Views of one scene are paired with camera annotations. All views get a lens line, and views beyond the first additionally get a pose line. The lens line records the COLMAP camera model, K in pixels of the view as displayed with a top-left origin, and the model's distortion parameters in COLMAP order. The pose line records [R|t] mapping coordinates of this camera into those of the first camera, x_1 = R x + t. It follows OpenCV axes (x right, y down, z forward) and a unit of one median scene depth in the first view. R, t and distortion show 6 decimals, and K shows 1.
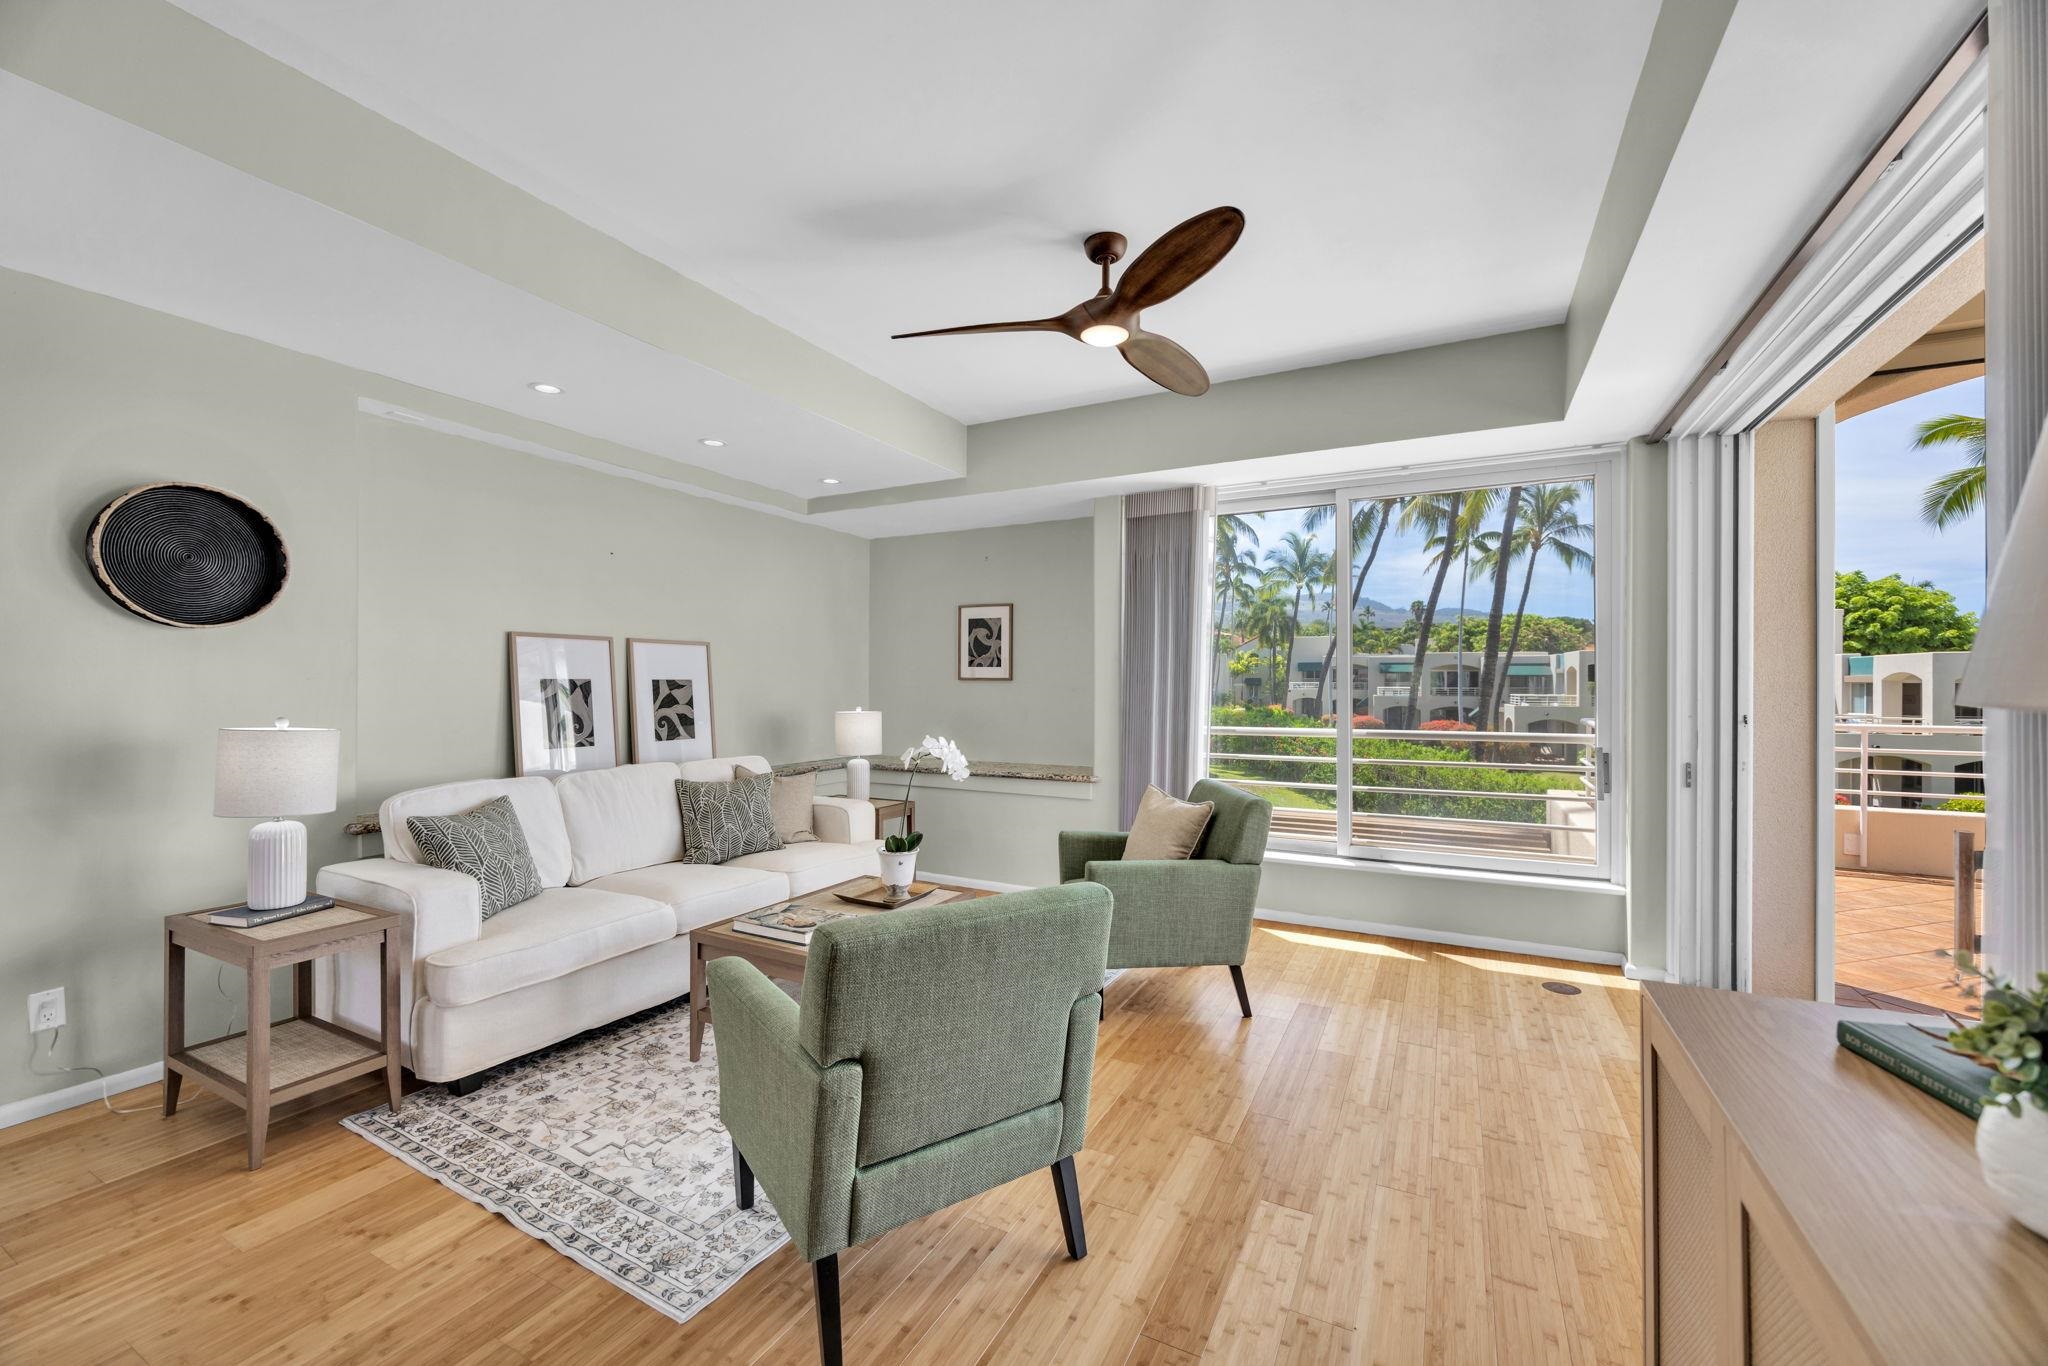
lens RADIAL K [[814.8, 0, 1030.6], [0, 814.8, 682.3], [0, 0, 1]] dist [-0.001093, -0.000016]
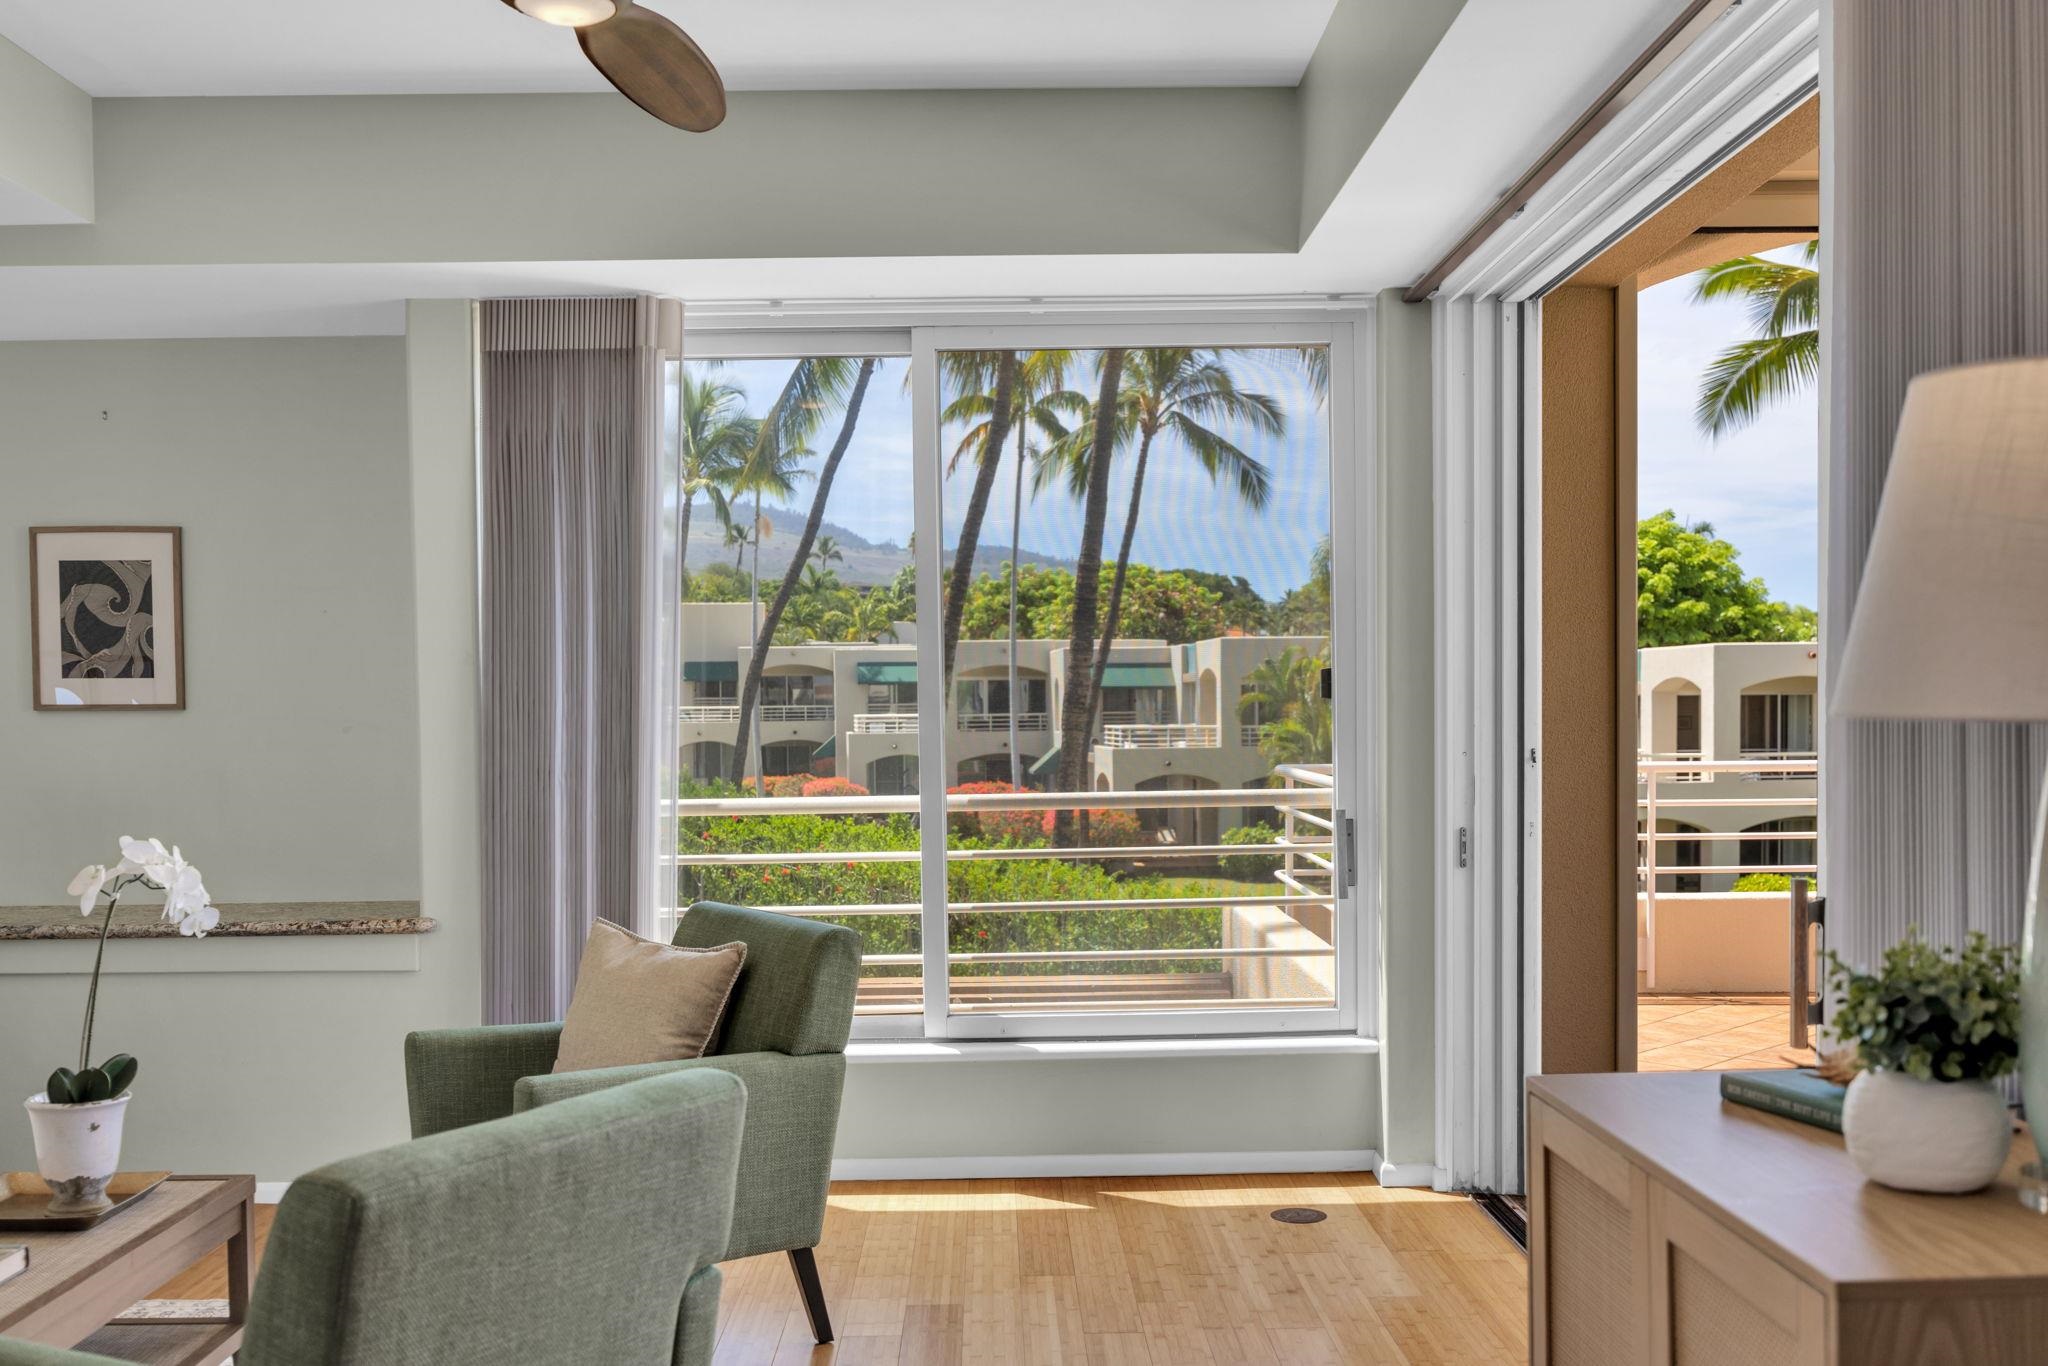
lens RADIAL K [[1936.7, 0, 1017.3], [0, 1936.7, 775.1], [0, 0, 1]] dist [-0.009547, -0.007836]
pose [[0.880680, -0.029452, 0.472796, -0.141879], [0.013246, 0.999206, 0.037569, -0.000500], [-0.473527, -0.026823, 0.880371, -0.103626]]
